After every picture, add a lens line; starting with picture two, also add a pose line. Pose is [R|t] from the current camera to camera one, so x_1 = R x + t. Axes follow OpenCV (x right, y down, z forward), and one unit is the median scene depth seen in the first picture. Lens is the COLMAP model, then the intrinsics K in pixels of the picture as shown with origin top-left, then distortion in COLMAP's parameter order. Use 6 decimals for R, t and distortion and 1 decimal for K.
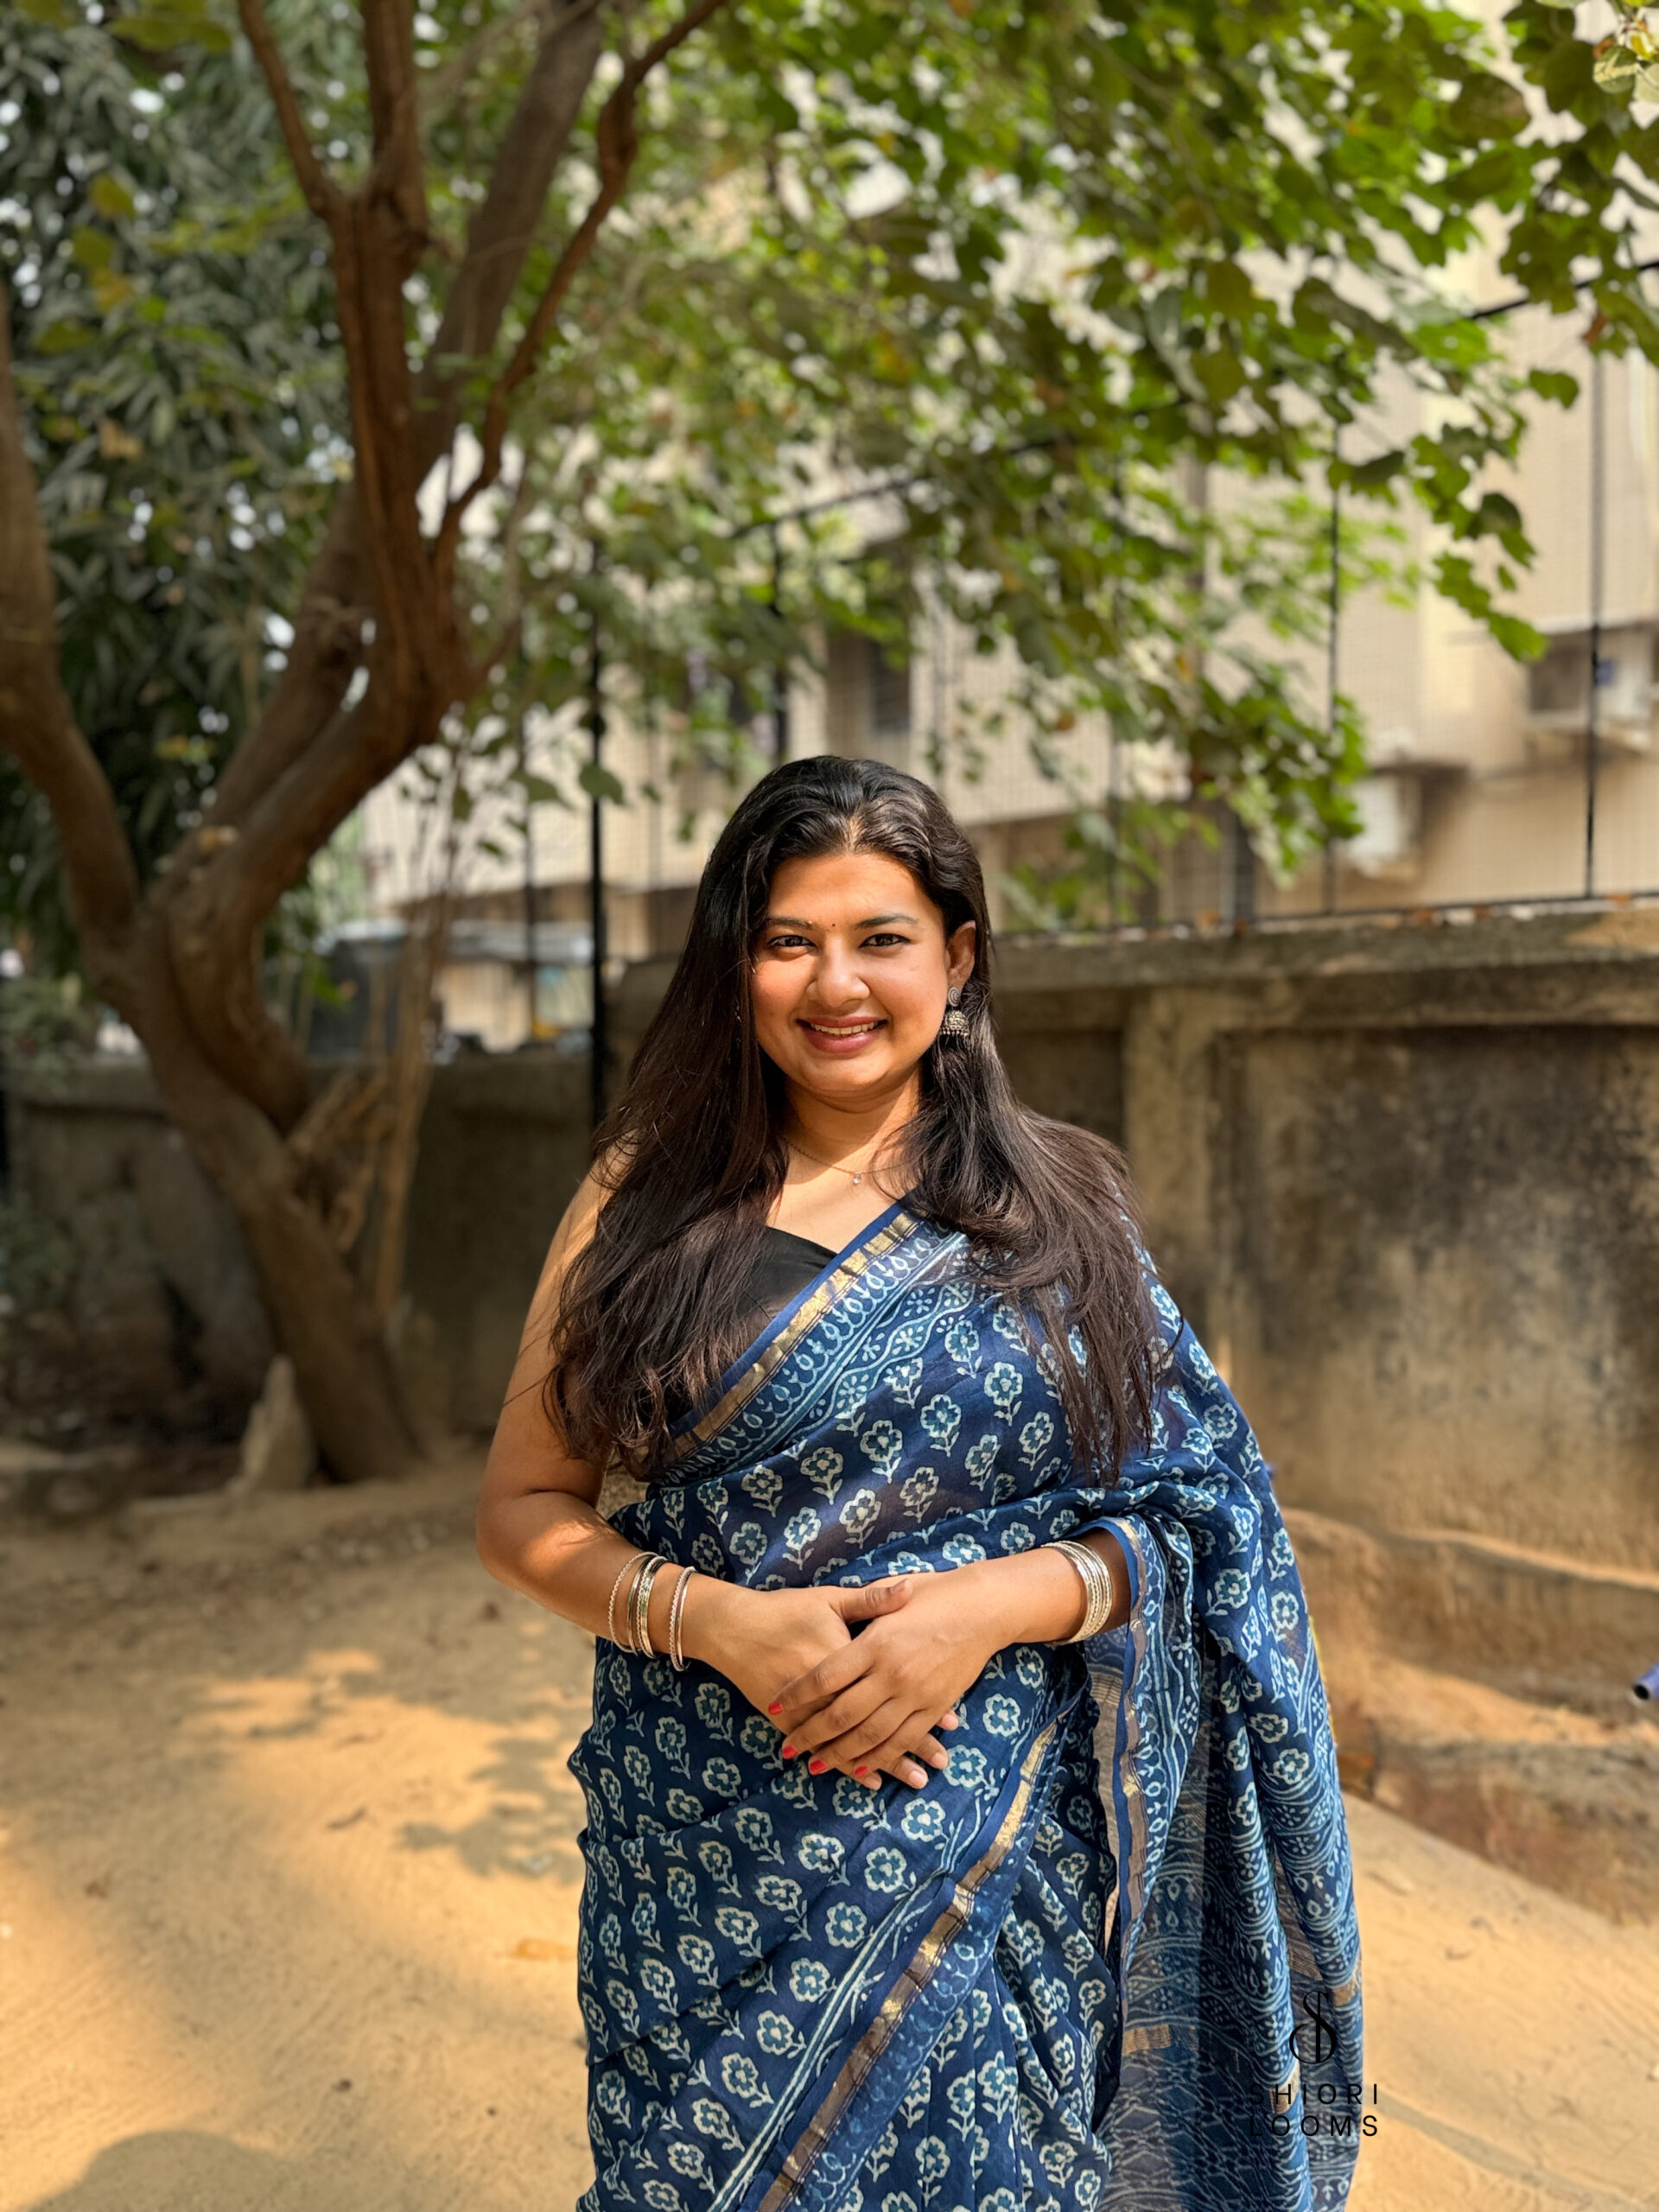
lens RADIAL K [[2060.1, 0, 786.4], [0, 2060.1, 1085.8], [0, 0, 1]] dist [0.009002, 0.000000]
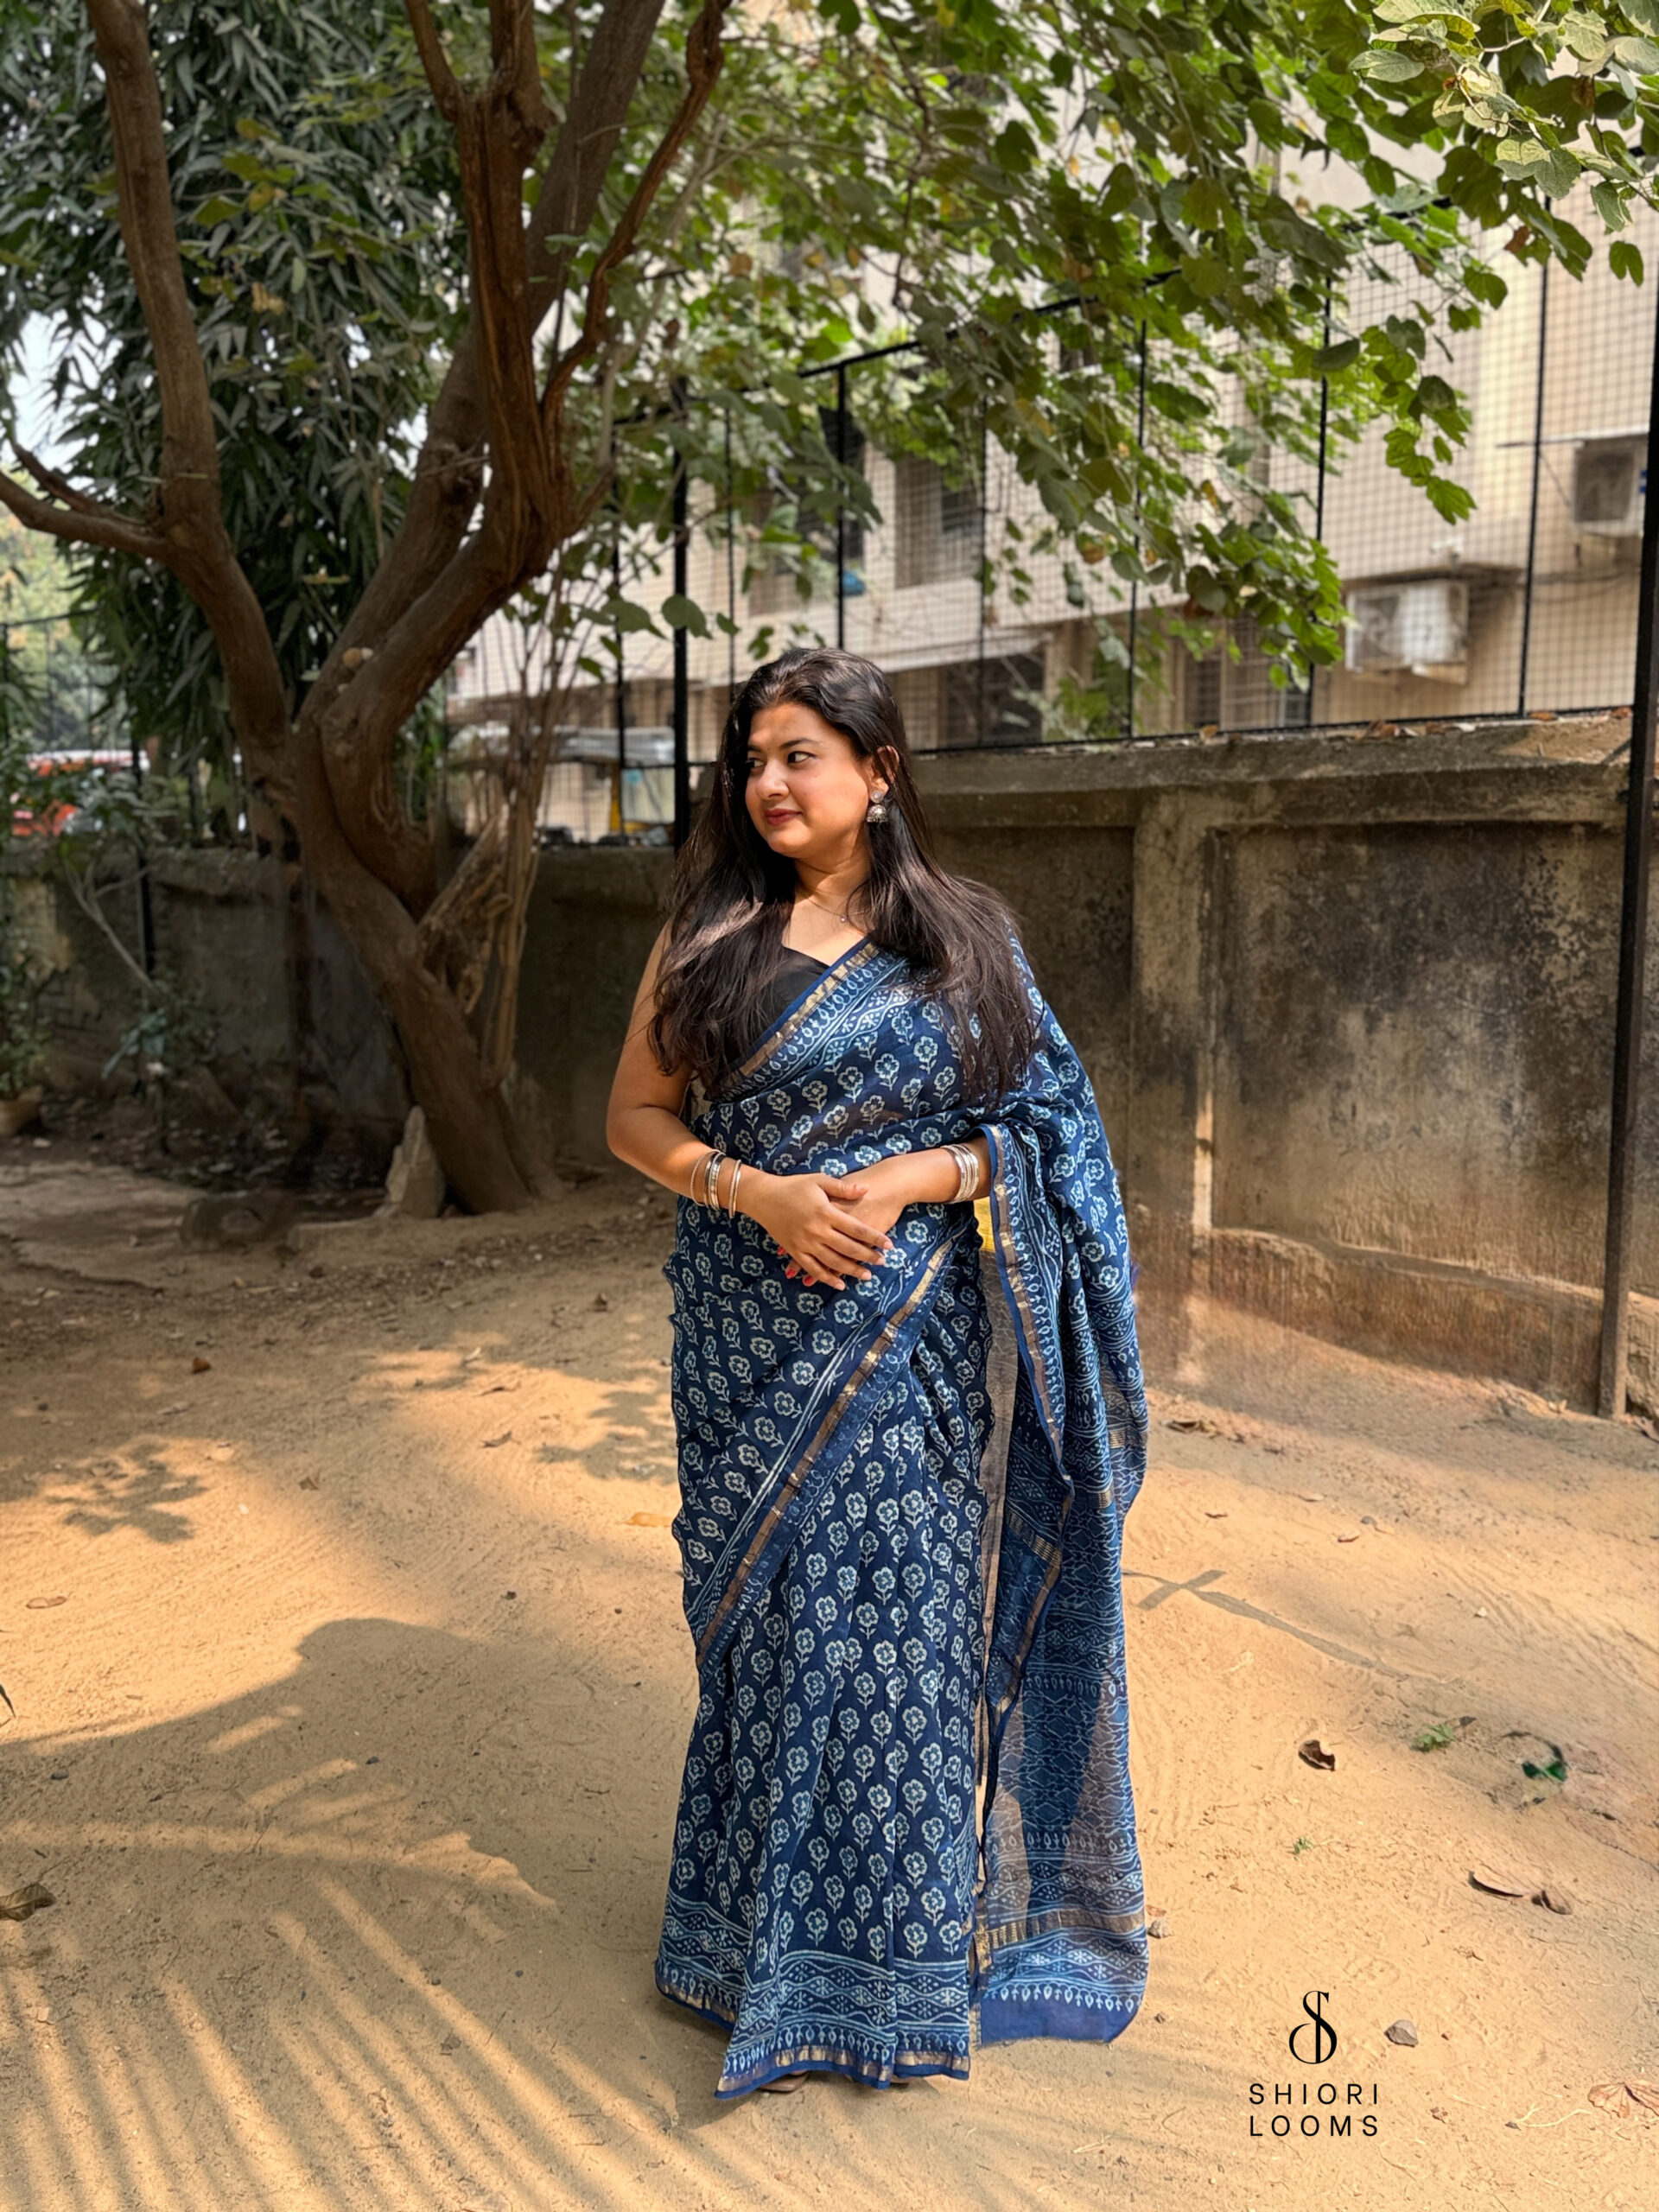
lens RADIAL K [[2060.1, 0, 811.1], [0, 2060.1, 1116.4], [0, 0, 1]] dist [0.009002, 0.000000]
pose [[0.999557, 0.007194, -0.028880, 0.017494], [-0.003783, 0.993186, 0.116481, 0.000523], [0.029521, -0.116320, 0.992773, -0.207766]]
